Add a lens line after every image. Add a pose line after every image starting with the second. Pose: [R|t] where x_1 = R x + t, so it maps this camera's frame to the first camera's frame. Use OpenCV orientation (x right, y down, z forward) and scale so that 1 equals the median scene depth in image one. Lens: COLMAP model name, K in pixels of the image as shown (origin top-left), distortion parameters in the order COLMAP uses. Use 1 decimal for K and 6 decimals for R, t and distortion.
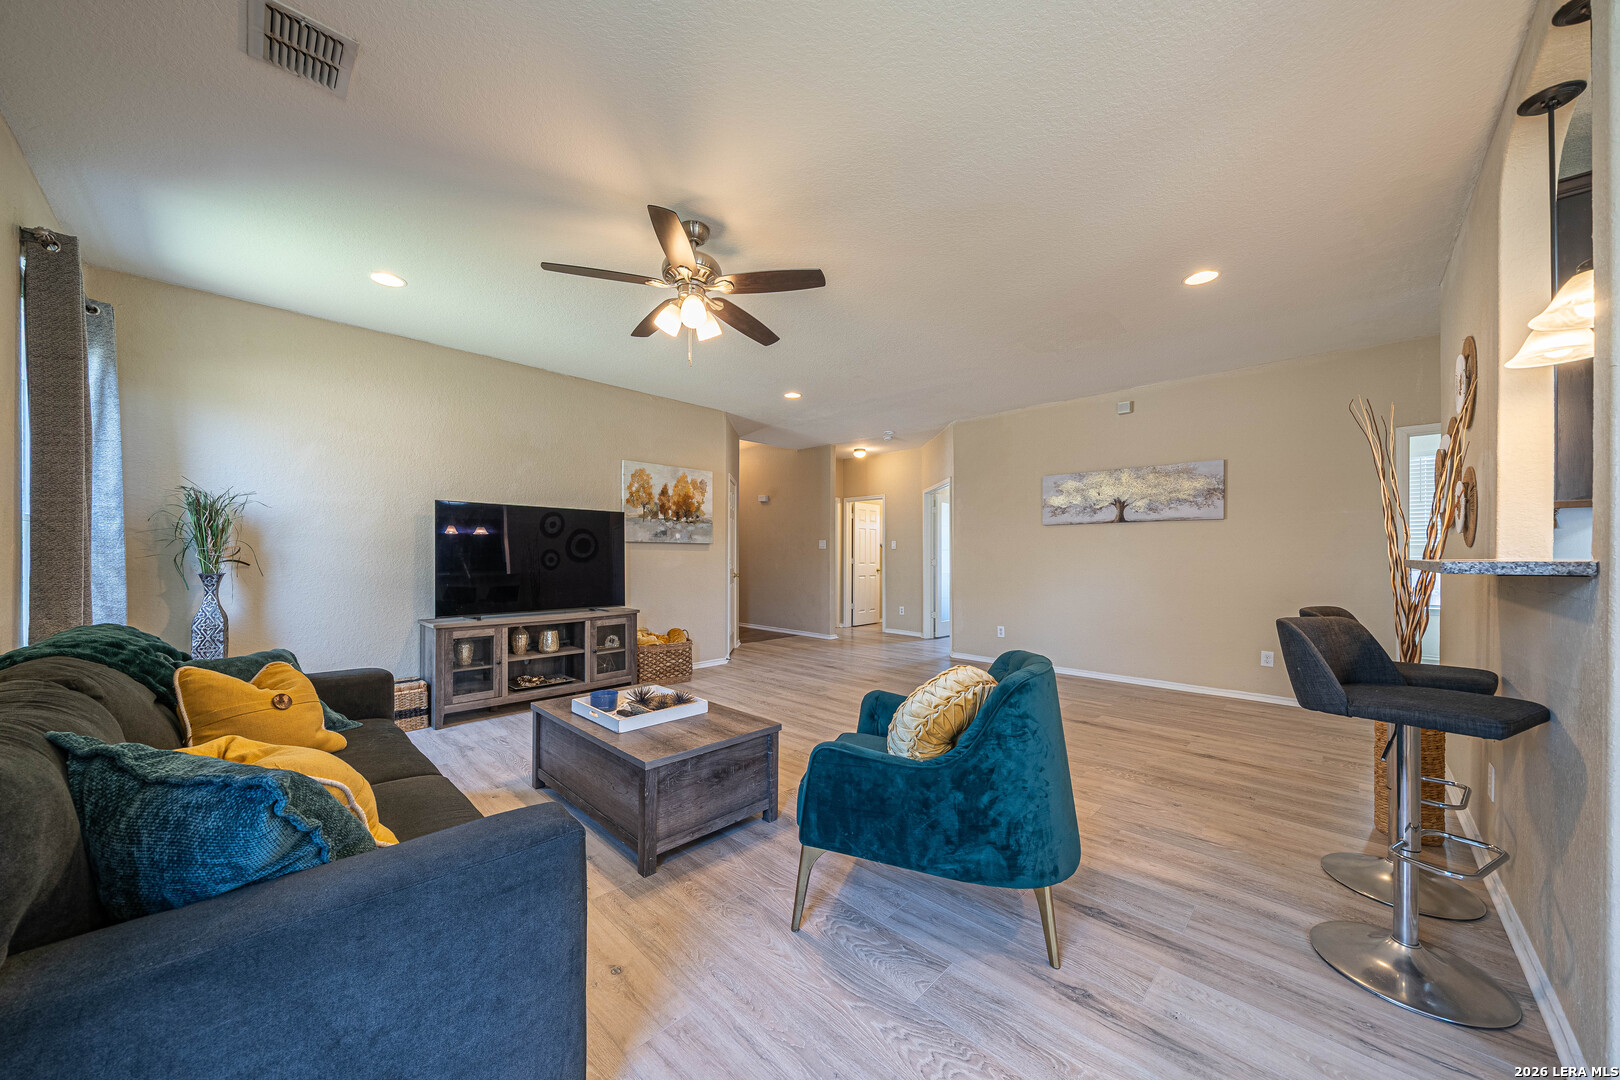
lens RADIAL K [[560.0, 0, 800.0], [0, 560.0, 553.1], [0, 0, 1]] dist [-0.002757, -0.000150]
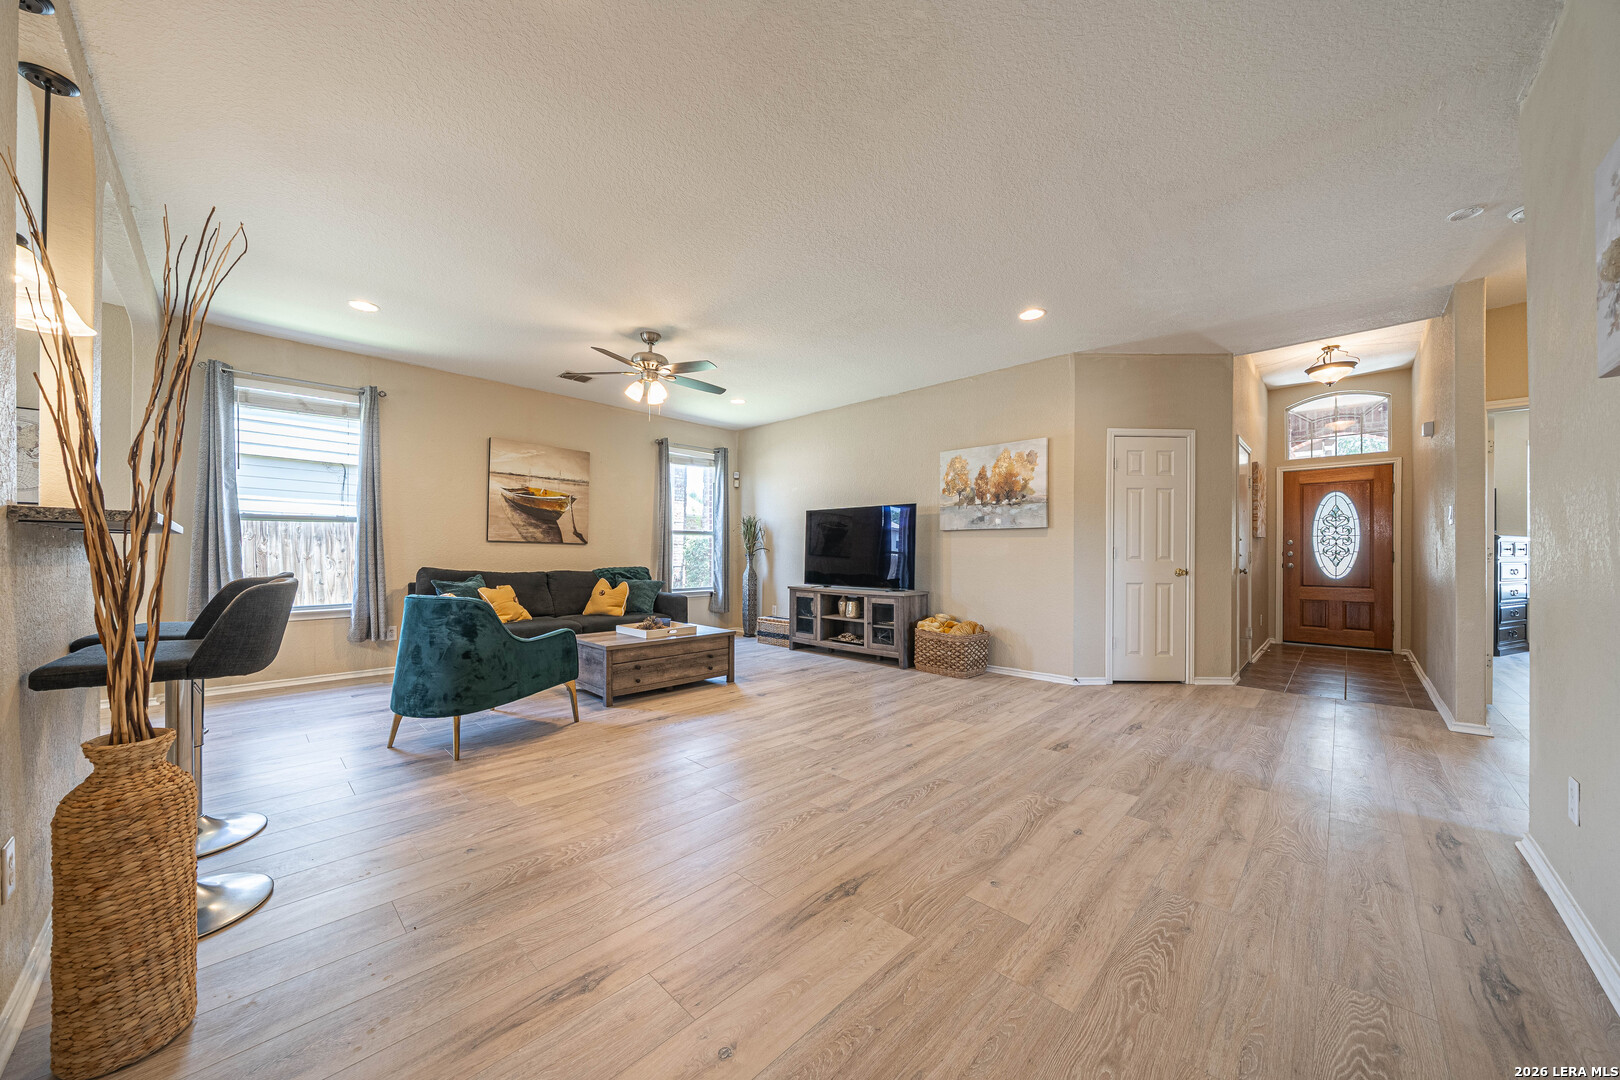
lens RADIAL K [[560.0, 0, 800.0], [0, 560.0, 553.1], [0, 0, 1]] dist [-0.002757, -0.000150]
pose [[0.008427, -0.004430, -0.999955, 0.732885], [0.000529, 0.999990, -0.004426, 0.026481], [0.999964, -0.000492, 0.008429, 0.736600]]
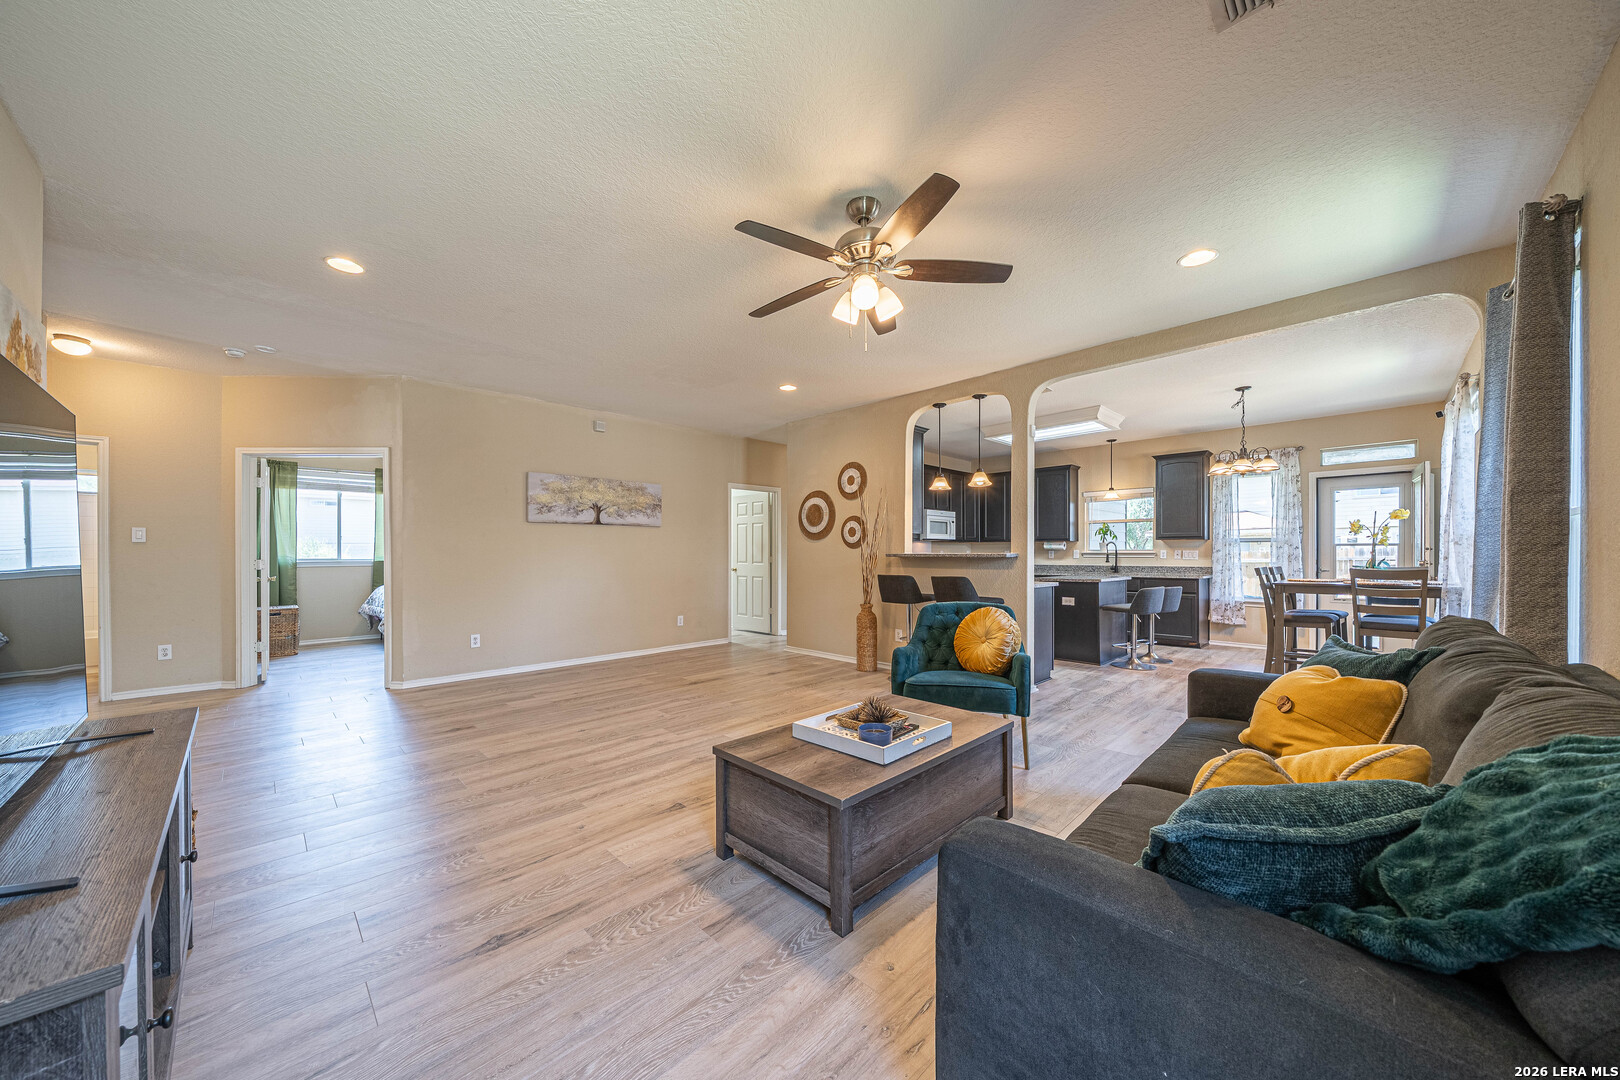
lens RADIAL K [[560.0, 0, 800.0], [0, 560.0, 553.1], [0, 0, 1]] dist [-0.002757, -0.000150]
pose [[0.013870, -0.001303, 0.999903, -0.591583], [-0.001931, 0.999997, 0.001330, 0.002382], [-0.999902, -0.001949, 0.013868, 0.570014]]
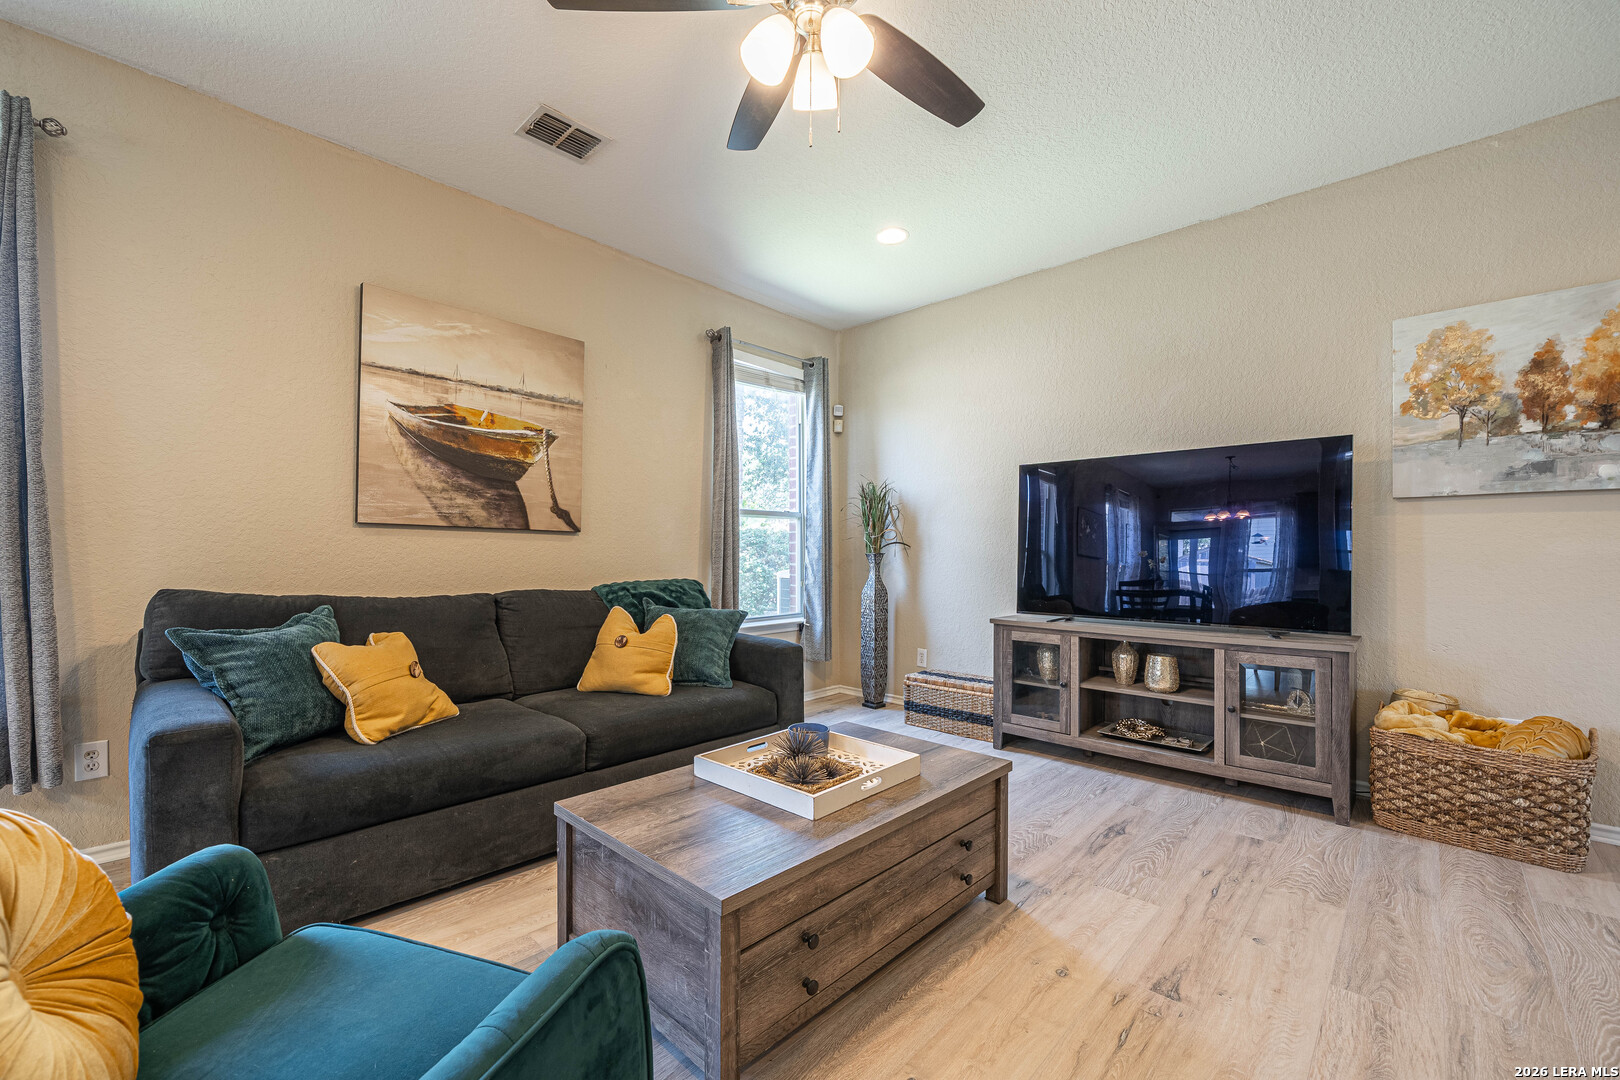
lens RADIAL K [[657.9, 0, 800.3], [0, 657.9, 553.6], [0, 0, 1]] dist [-0.001239, -0.000065]
pose [[0.018511, -0.002316, -0.999826, 0.216970], [0.002860, 0.999993, -0.002263, 0.025127], [0.999825, -0.002818, 0.018518, 0.507982]]
